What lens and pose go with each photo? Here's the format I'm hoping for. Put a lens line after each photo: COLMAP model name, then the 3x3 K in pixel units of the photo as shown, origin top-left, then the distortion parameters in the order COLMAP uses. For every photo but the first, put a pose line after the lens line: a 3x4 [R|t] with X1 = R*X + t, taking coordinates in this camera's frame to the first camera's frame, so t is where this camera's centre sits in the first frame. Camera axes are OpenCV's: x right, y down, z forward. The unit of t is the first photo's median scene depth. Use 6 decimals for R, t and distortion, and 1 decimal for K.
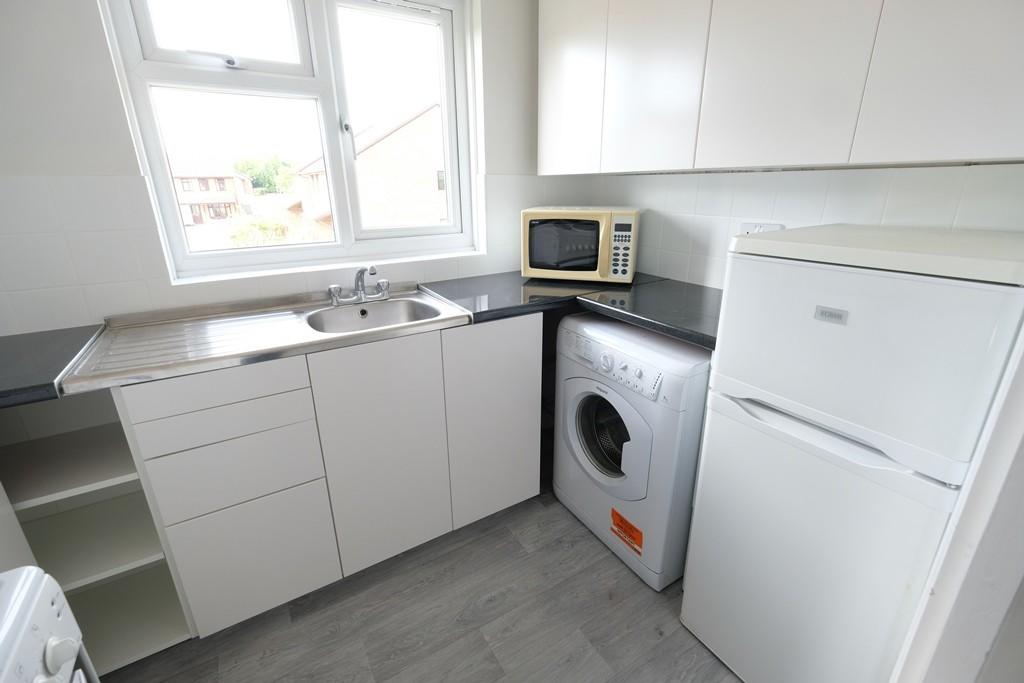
lens RADIAL K [[445.4, 0, 512.3], [0, 445.4, 338.5], [0, 0, 1]] dist [-0.002714, -0.000448]
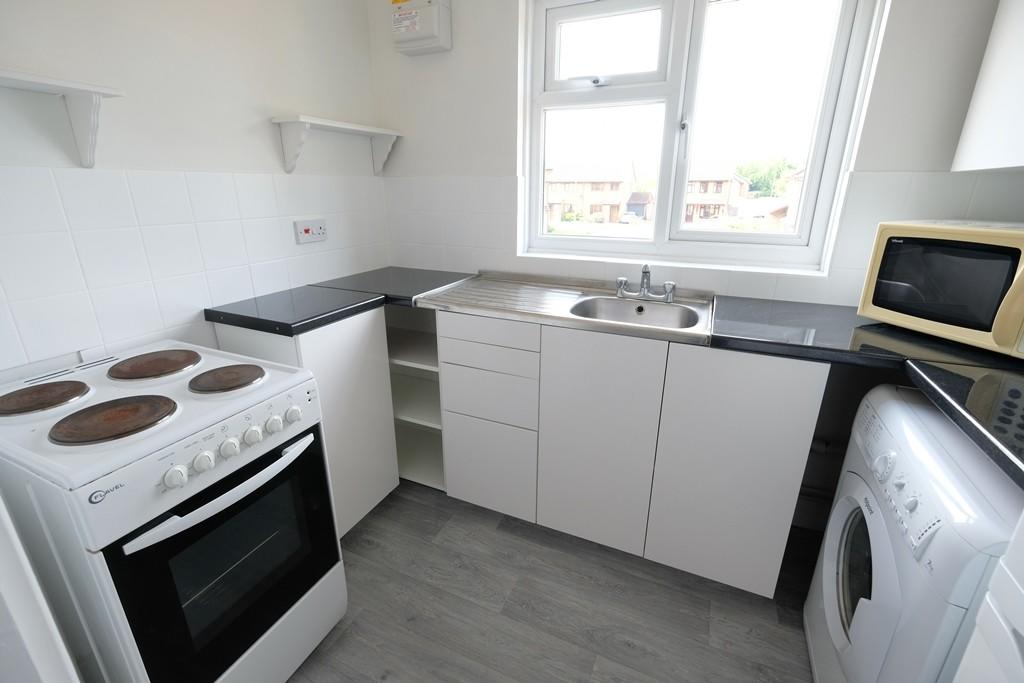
lens RADIAL K [[445.4, 0, 512.5], [0, 445.4, 338.3], [0, 0, 1]] dist [-0.002714, -0.000448]
pose [[0.558760, 0.274382, -0.782625, 0.324810], [-0.280235, 0.950643, 0.133212, -0.049980], [0.780548, 0.144886, 0.608073, 0.165995]]
